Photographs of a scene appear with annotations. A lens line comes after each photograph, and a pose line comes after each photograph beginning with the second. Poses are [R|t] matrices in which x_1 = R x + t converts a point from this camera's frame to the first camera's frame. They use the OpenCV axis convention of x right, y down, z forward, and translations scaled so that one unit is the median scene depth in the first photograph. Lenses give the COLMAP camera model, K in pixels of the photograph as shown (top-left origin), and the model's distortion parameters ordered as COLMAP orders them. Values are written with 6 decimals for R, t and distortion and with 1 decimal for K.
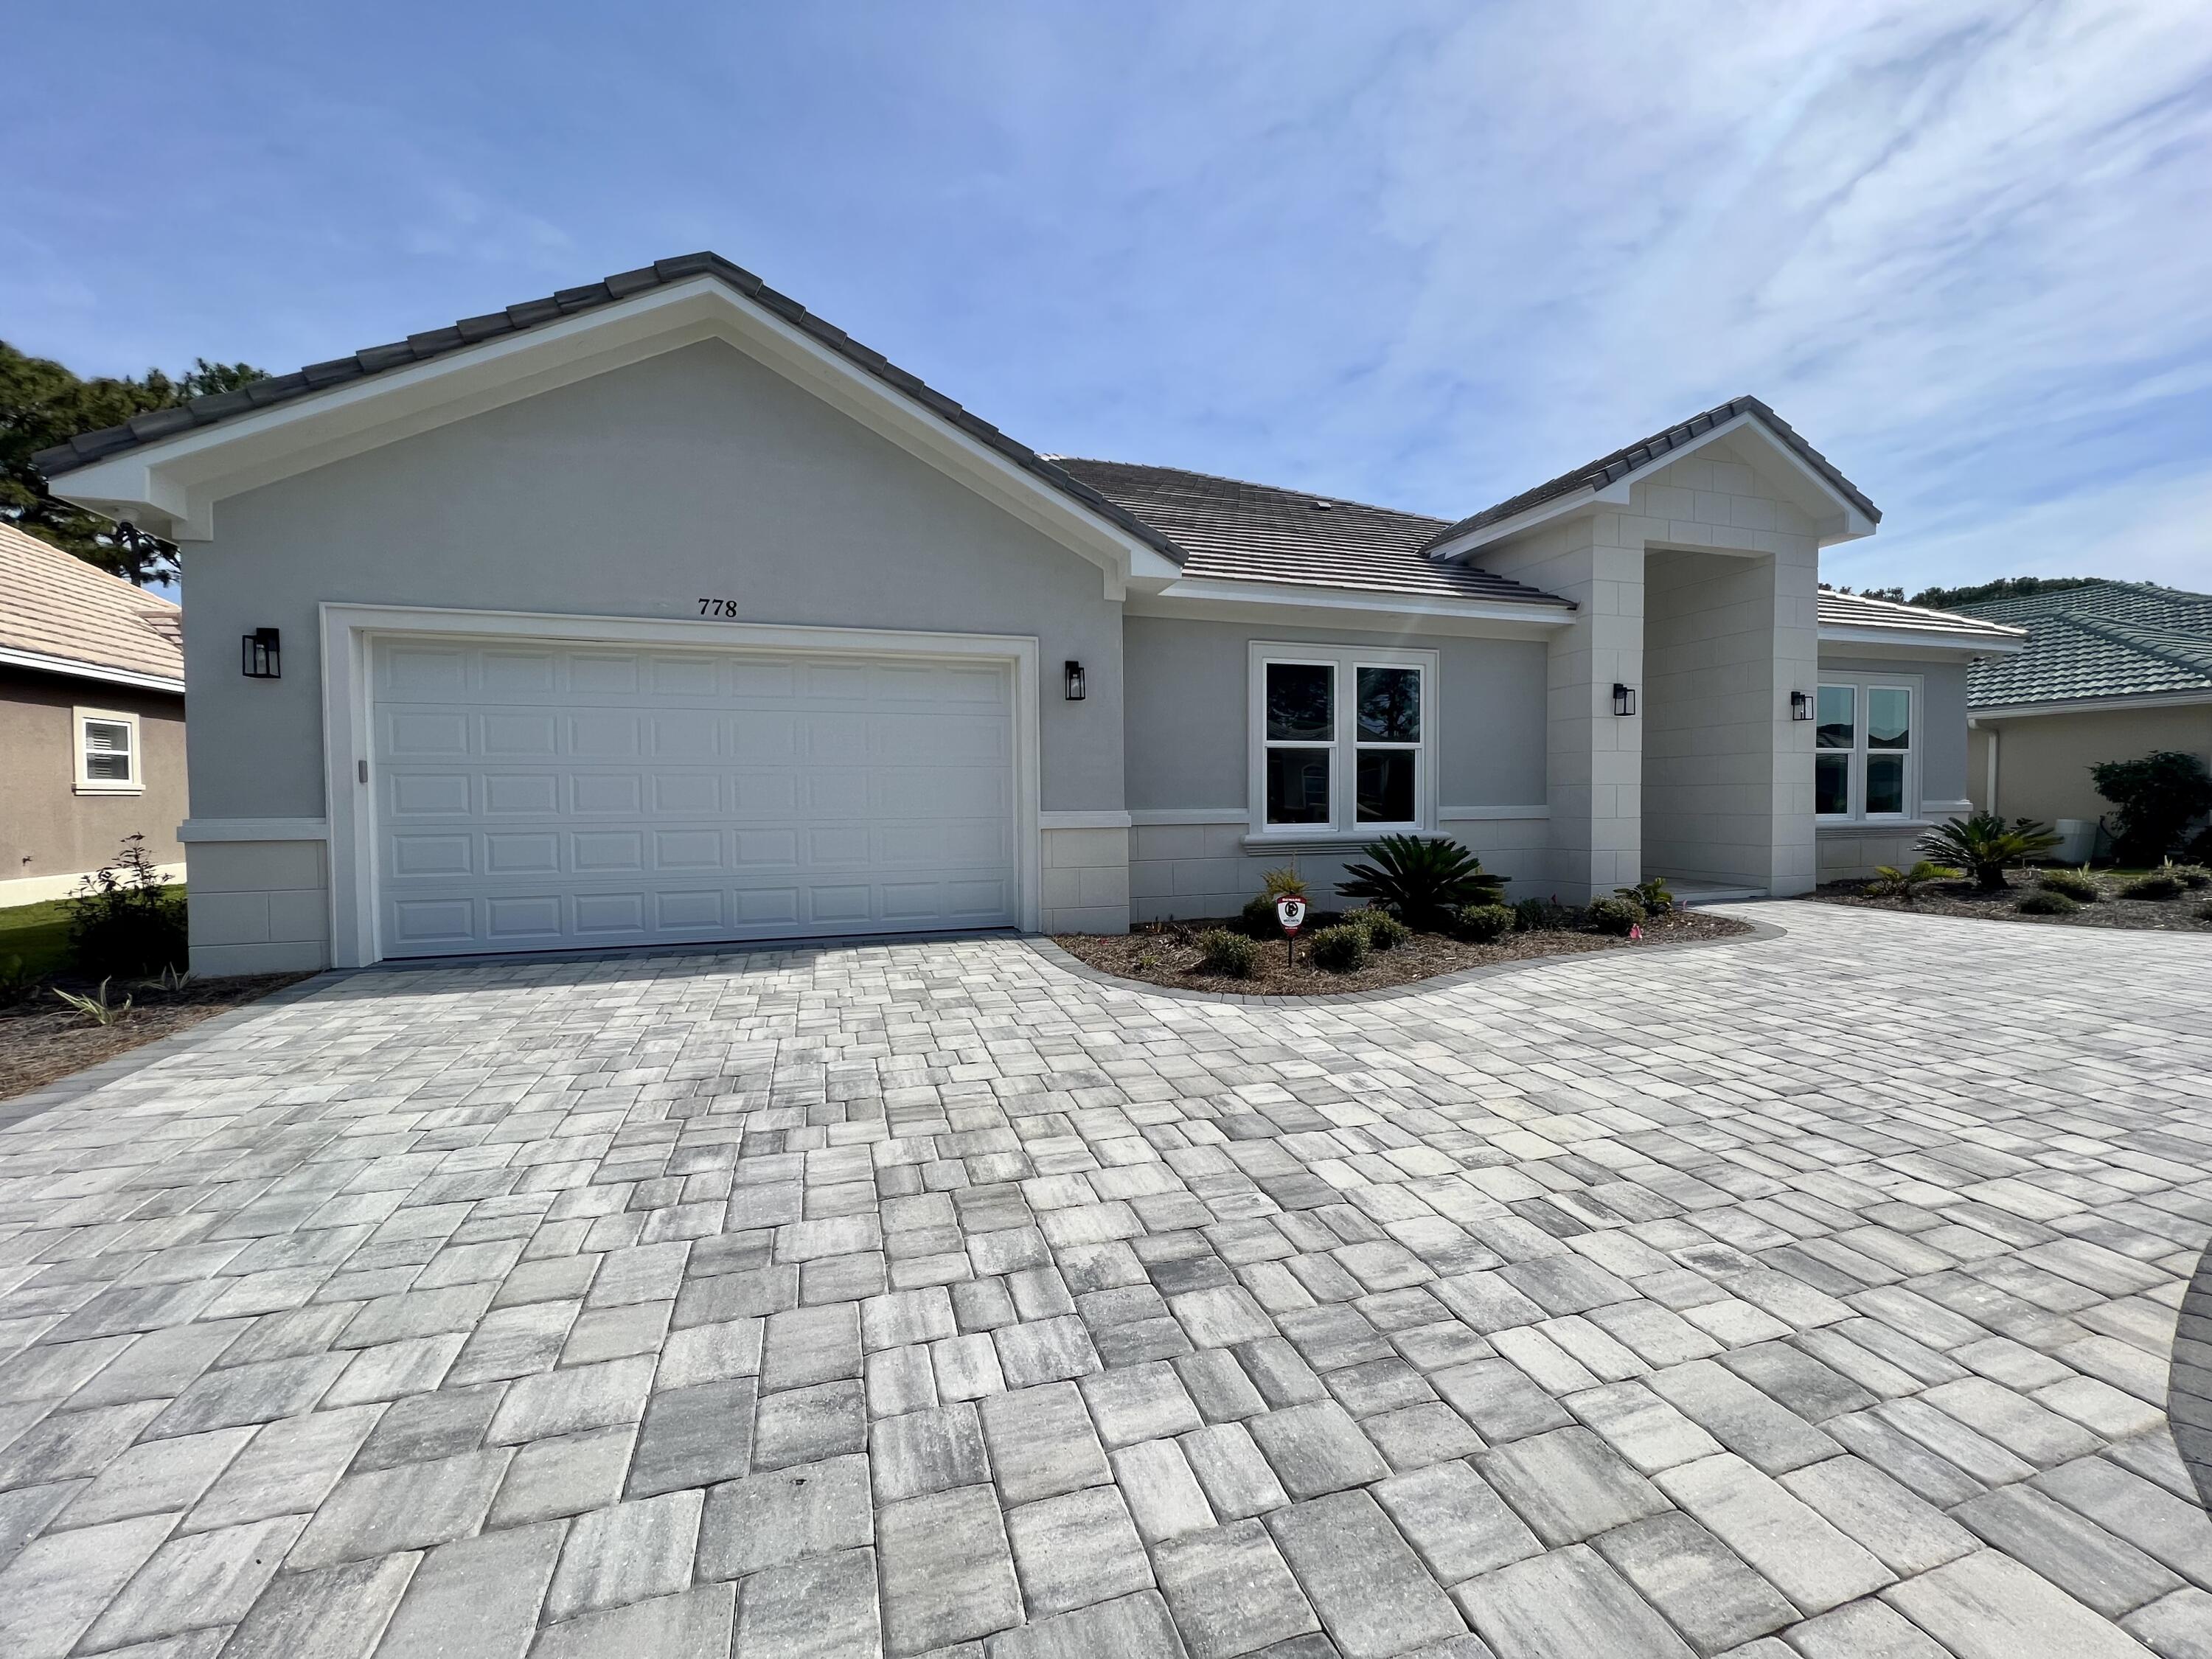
lens RADIAL K [[887.3, 0, 1101.2], [0, 887.3, 822.0], [0, 0, 1]] dist [-0.001475, 0.000285]
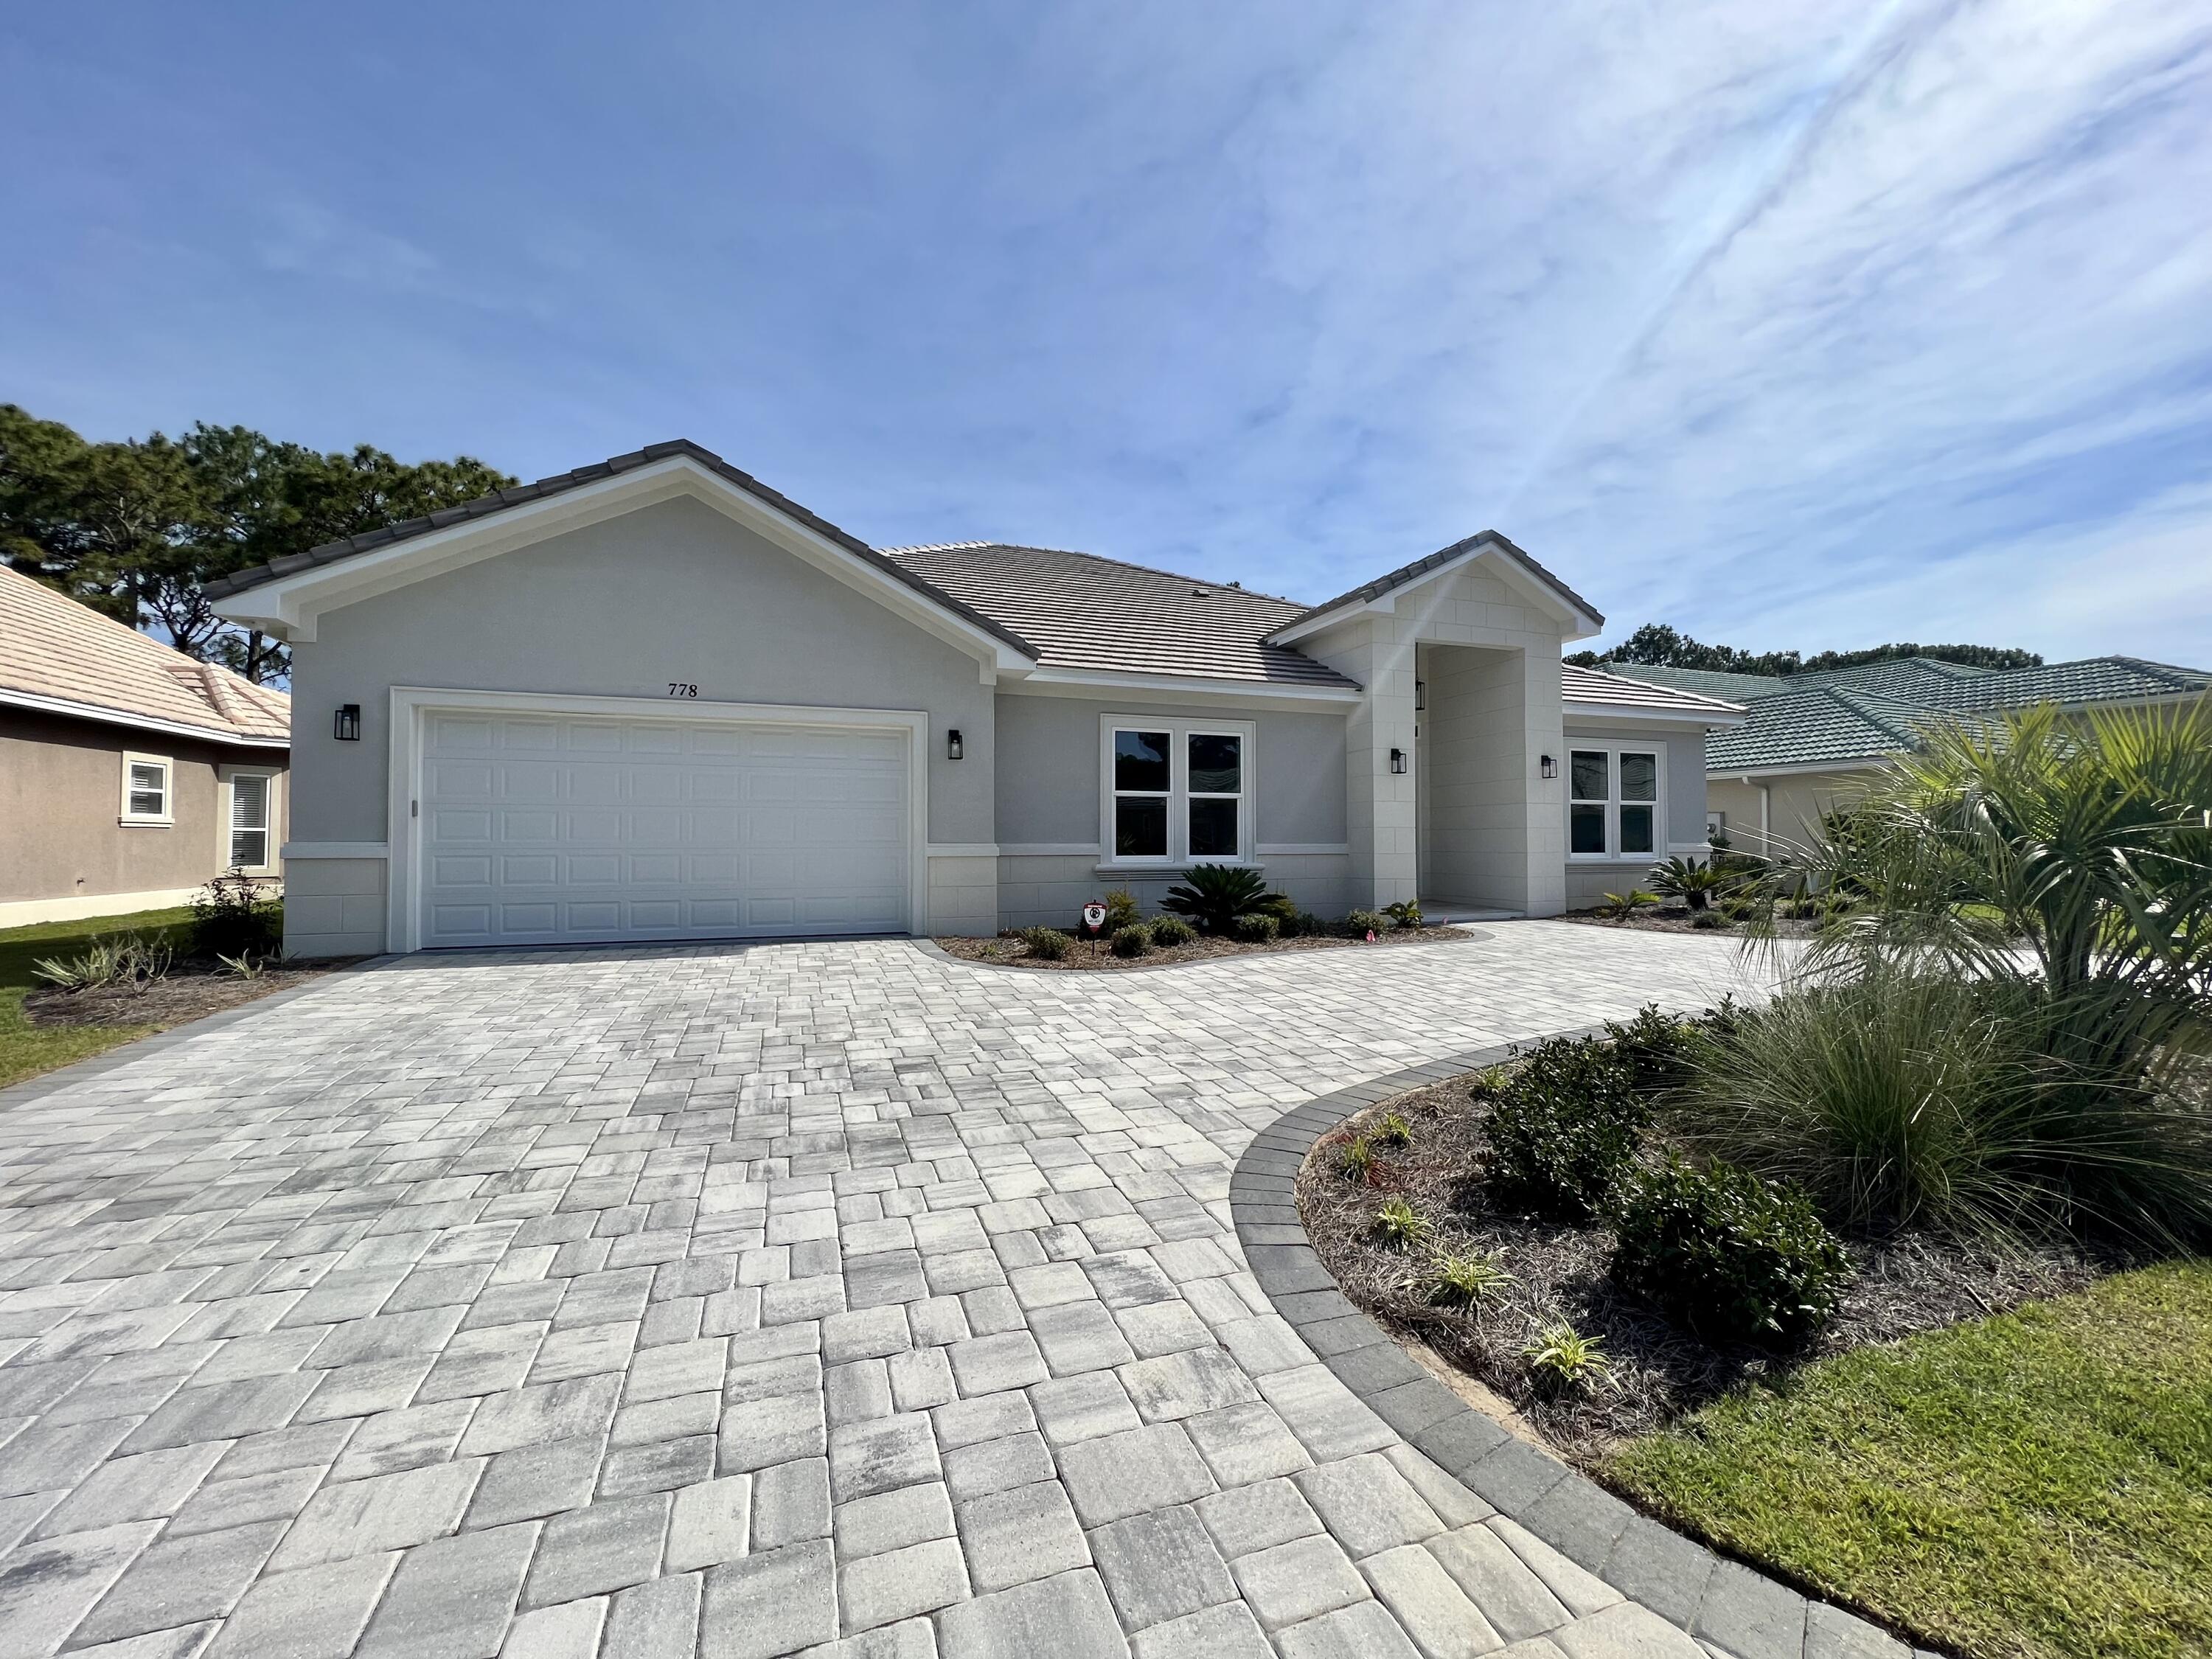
lens RADIAL K [[888.4, 0, 1100.7], [0, 888.4, 822.3], [0, 0, 1]] dist [-0.000609, 0.000094]
pose [[0.999378, 0.007966, 0.034339, 0.131231], [-0.006284, 0.998787, -0.048841, 0.018084], [-0.034687, 0.048595, 0.998216, -0.299924]]
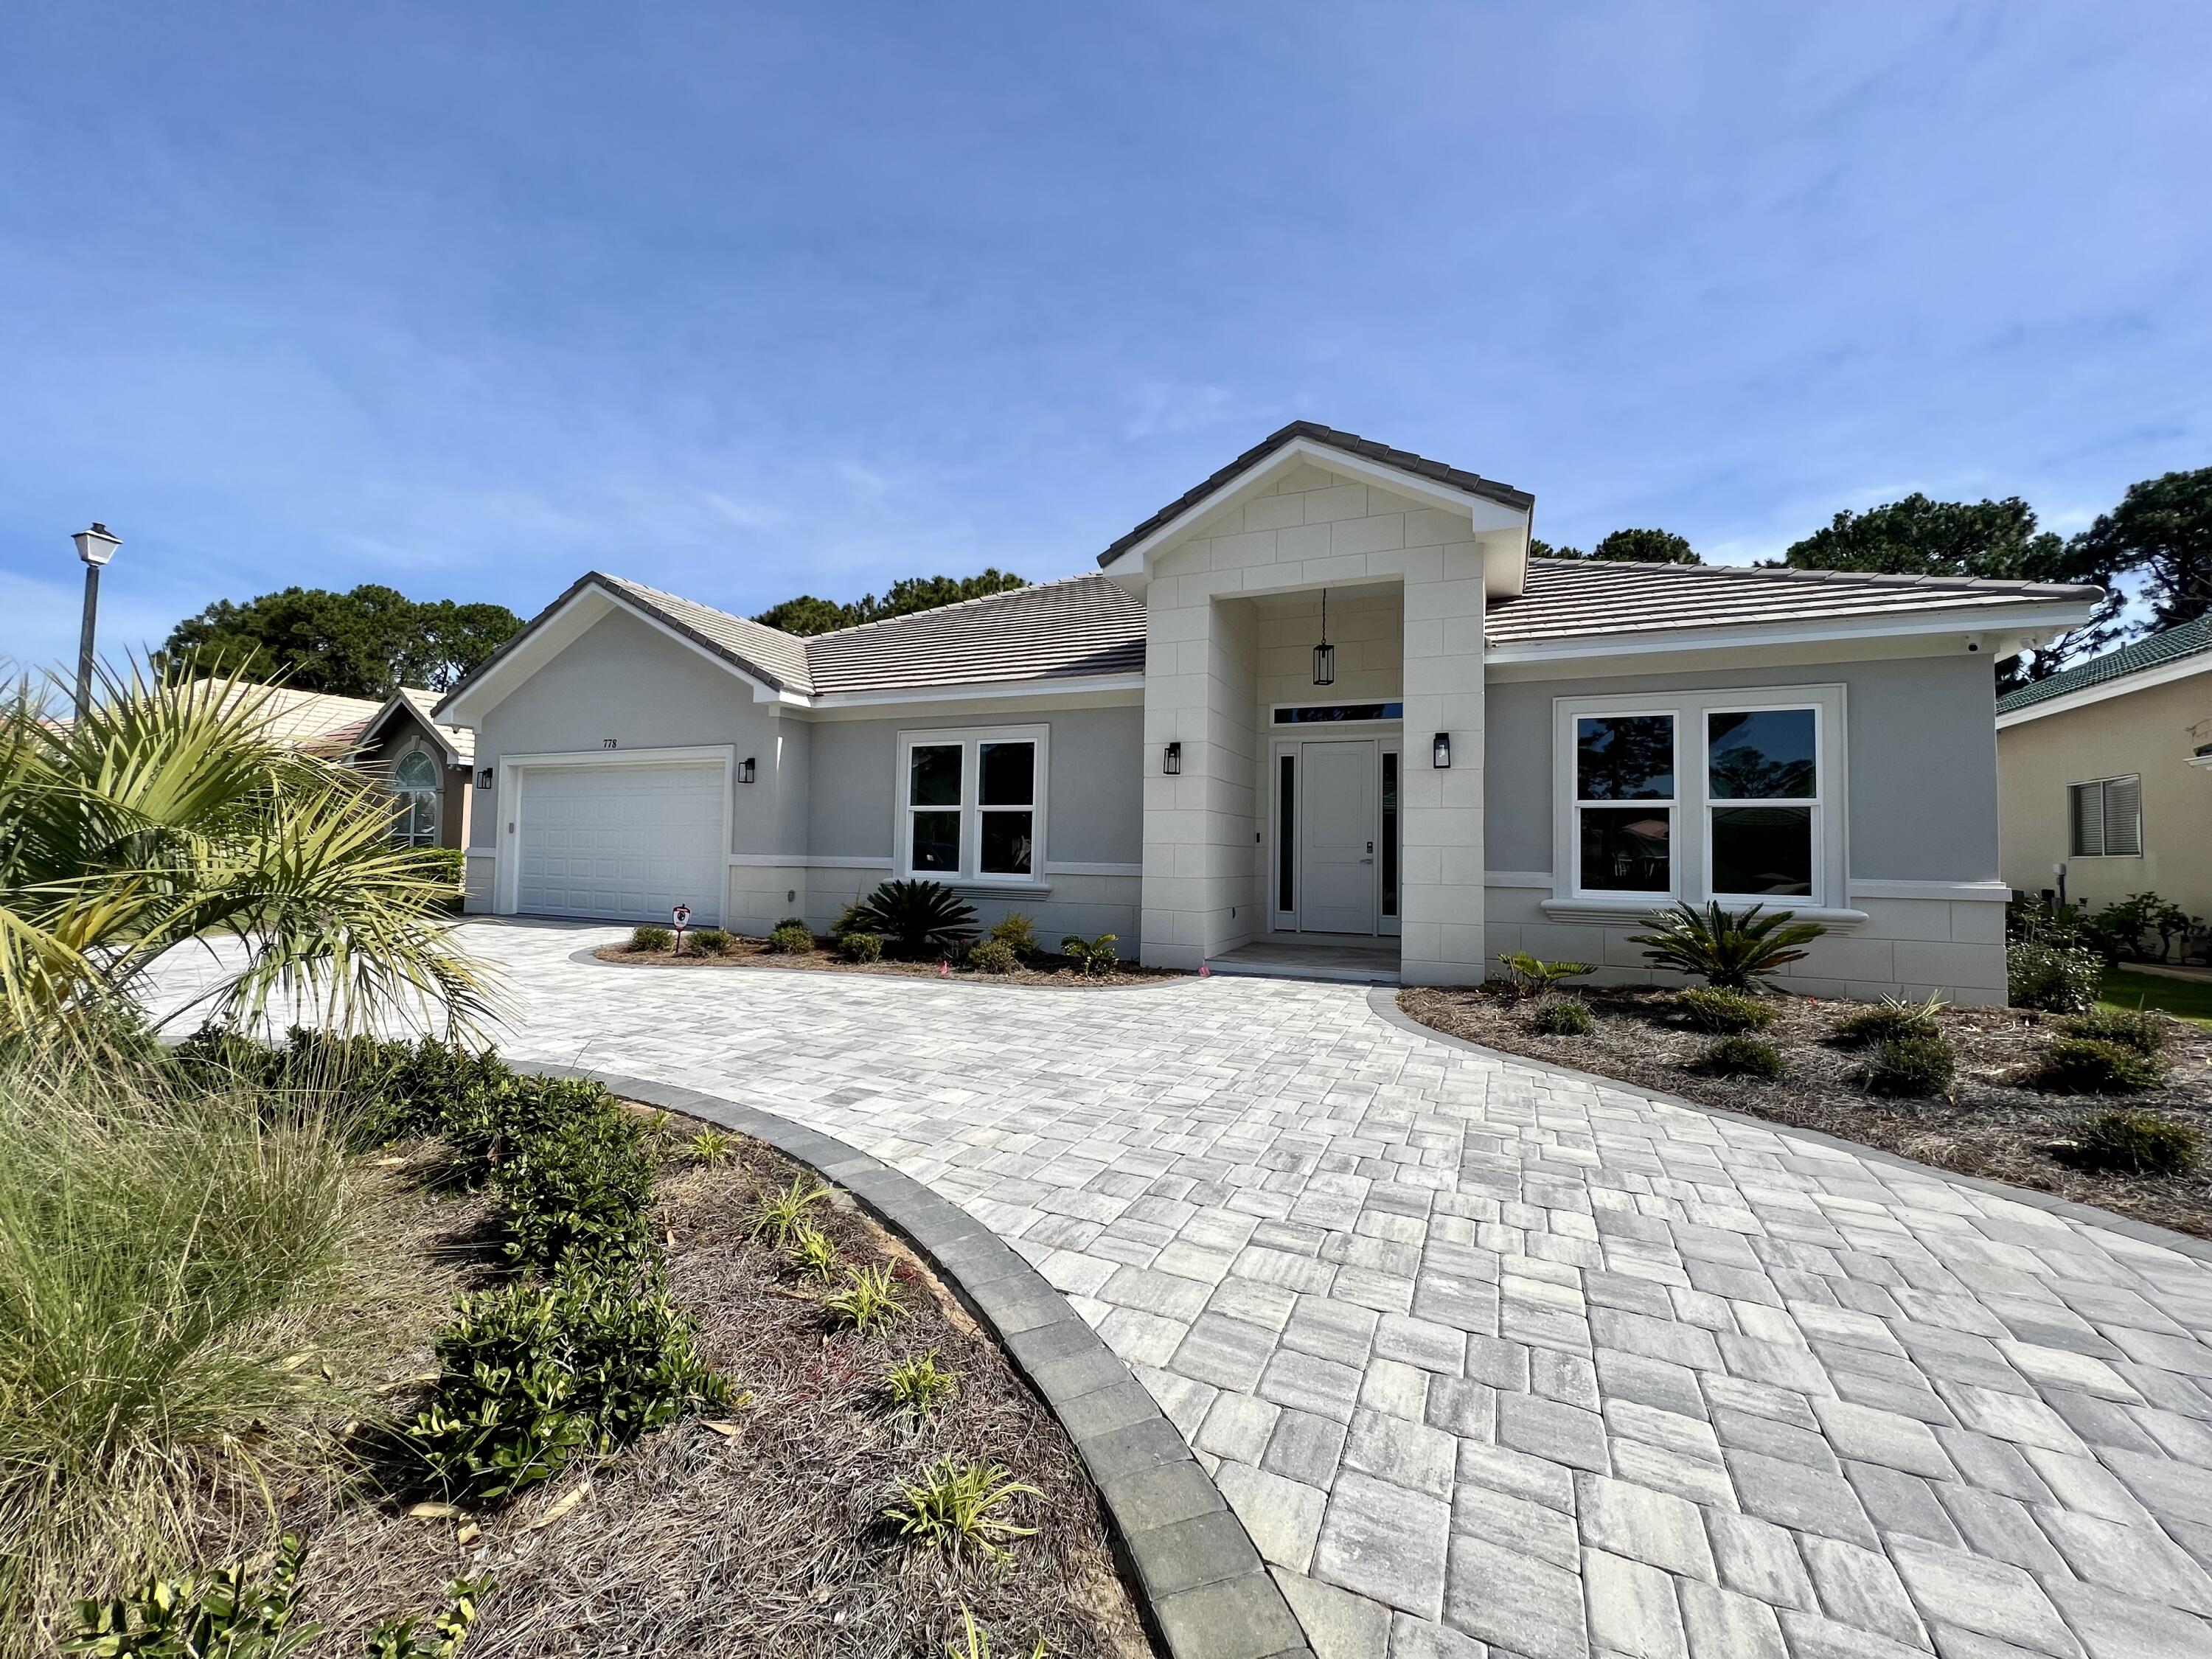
lens RADIAL K [[888.4, 0, 1100.7], [0, 888.4, 822.3], [0, 0, 1]] dist [-0.000609, 0.000094]
pose [[0.743752, -0.004622, -0.668439, 1.360586], [-0.042671, 0.997608, -0.054377, -0.009581], [0.667092, 0.068967, 0.741776, 0.239792]]
